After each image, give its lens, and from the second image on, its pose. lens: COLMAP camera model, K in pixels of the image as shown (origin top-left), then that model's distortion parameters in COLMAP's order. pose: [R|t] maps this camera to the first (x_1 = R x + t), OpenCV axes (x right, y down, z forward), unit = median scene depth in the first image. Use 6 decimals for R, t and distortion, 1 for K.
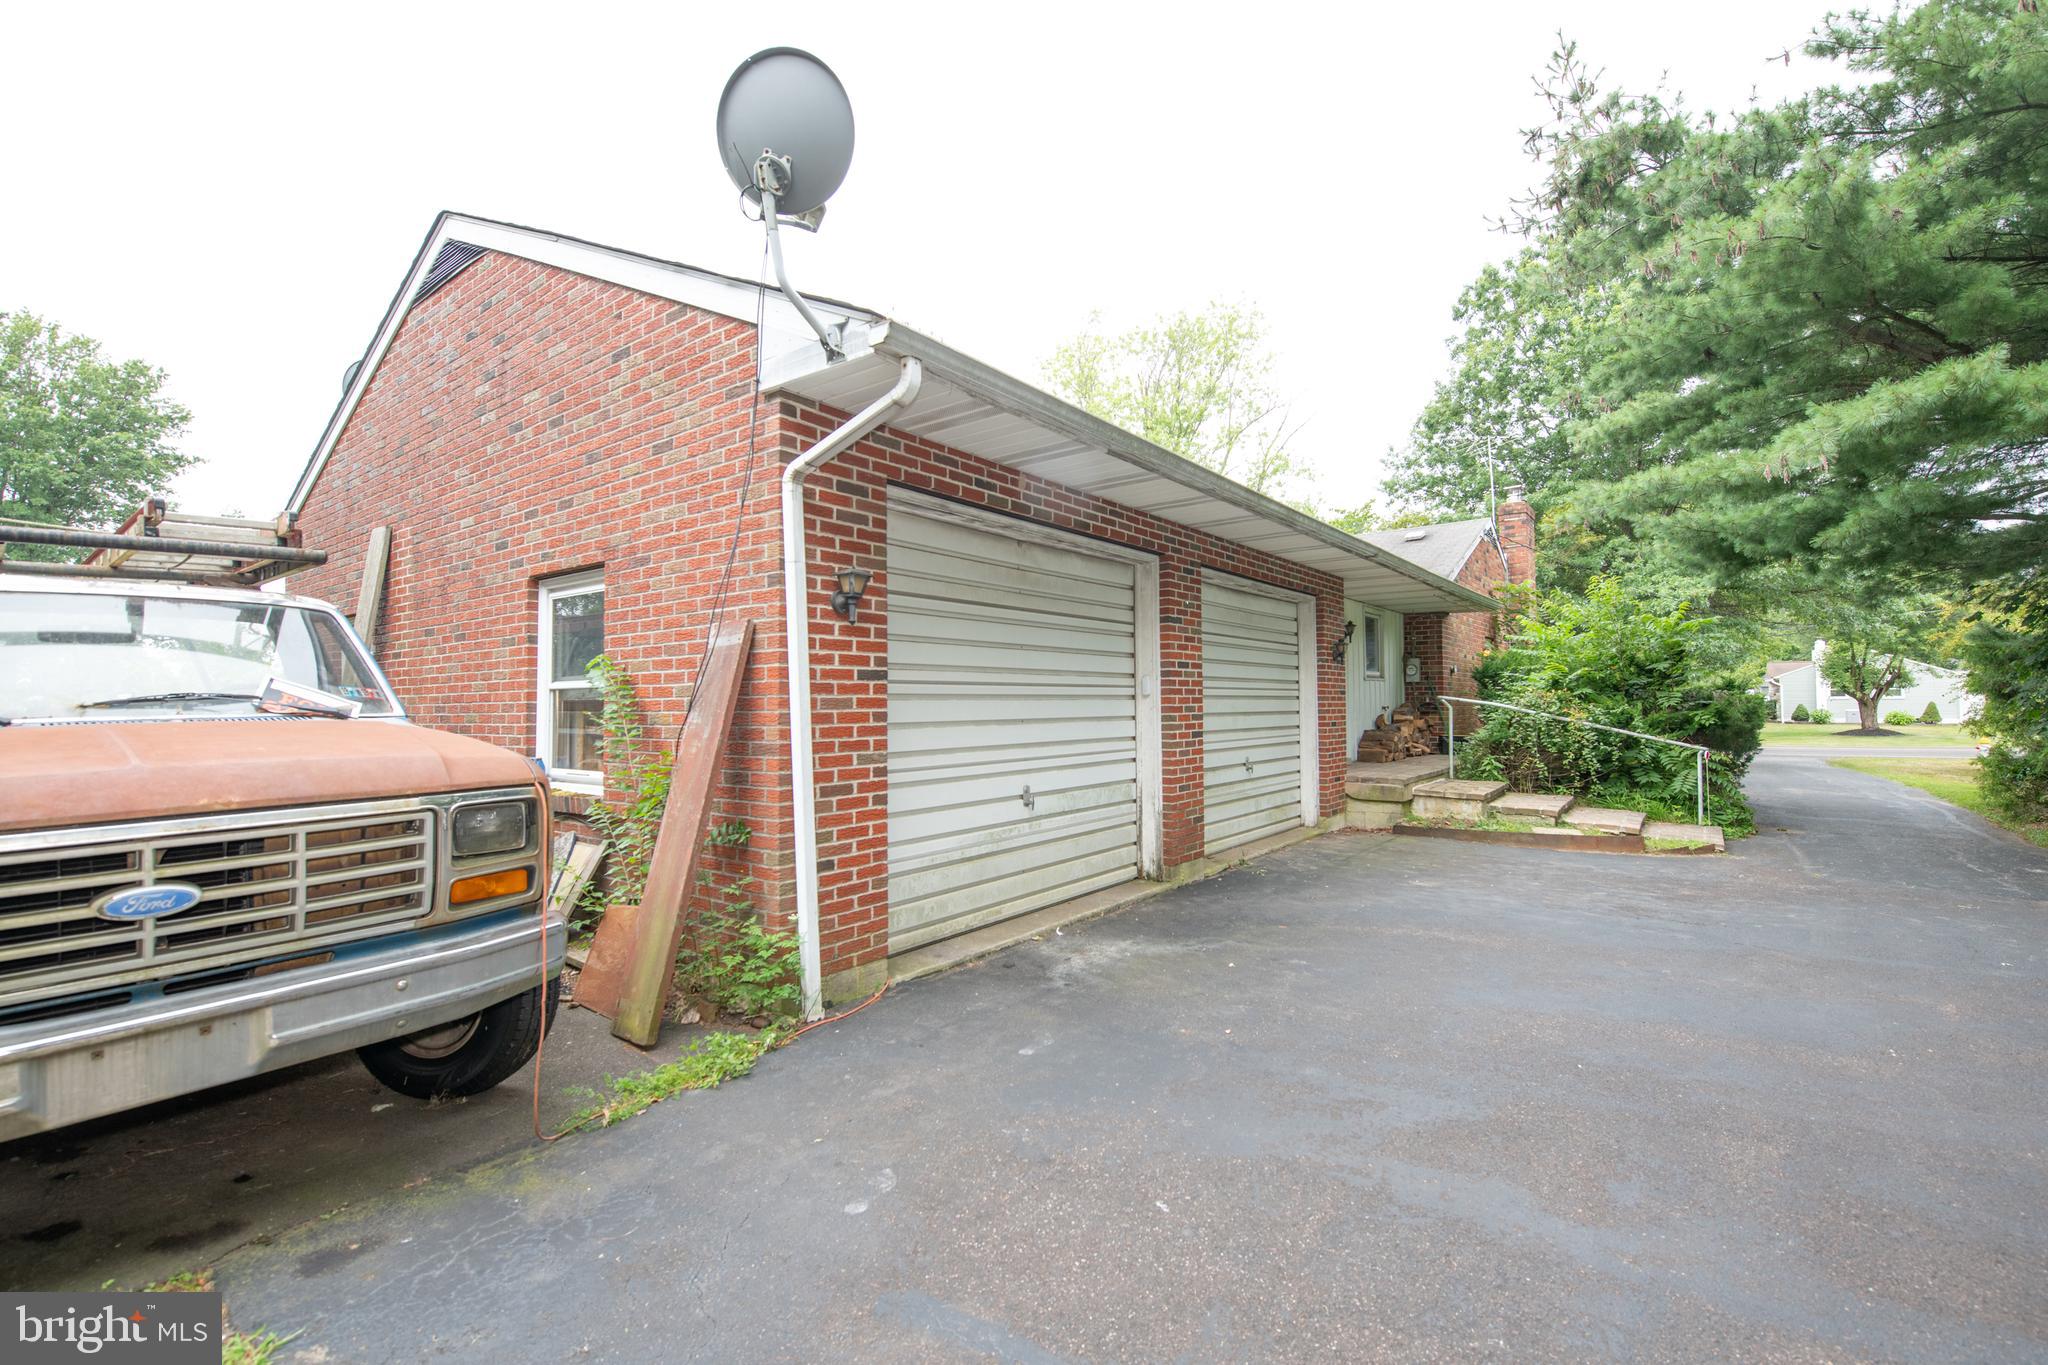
lens RADIAL K [[874.2, 0, 1015.0], [0, 874.2, 671.0], [0, 0, 1]] dist [-0.014866, -0.000417]
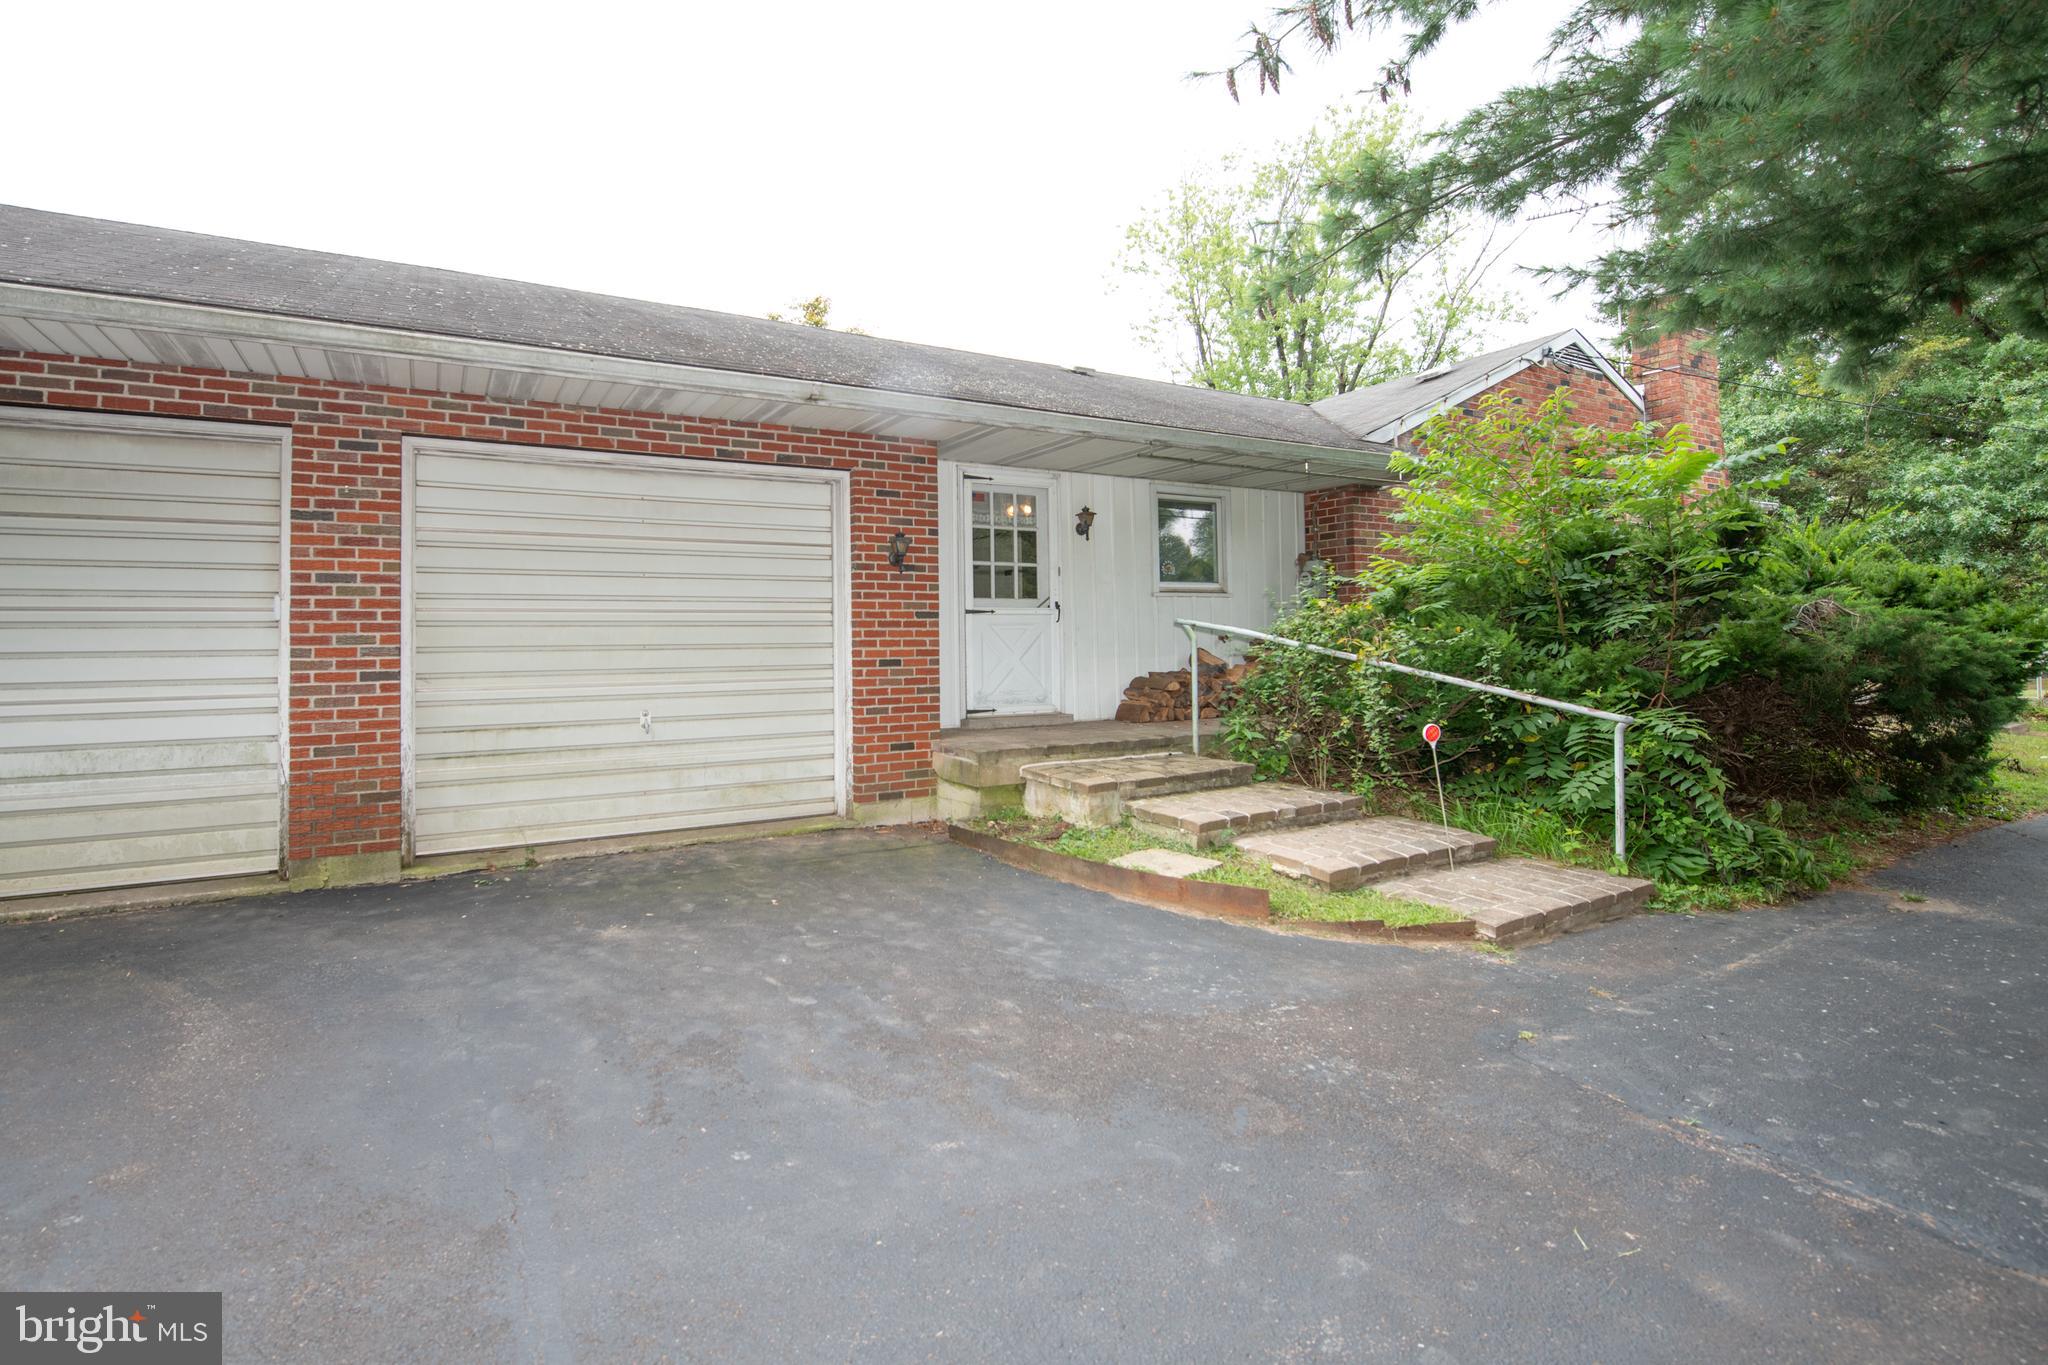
lens RADIAL K [[874.2, 0, 1015.0], [0, 874.2, 671.0], [0, 0, 1]] dist [-0.014866, -0.000417]
pose [[0.893515, -0.008122, -0.448959, 0.836237], [0.031092, 0.998556, 0.043814, 0.045595], [0.447955, -0.053107, 0.892477, 0.519018]]
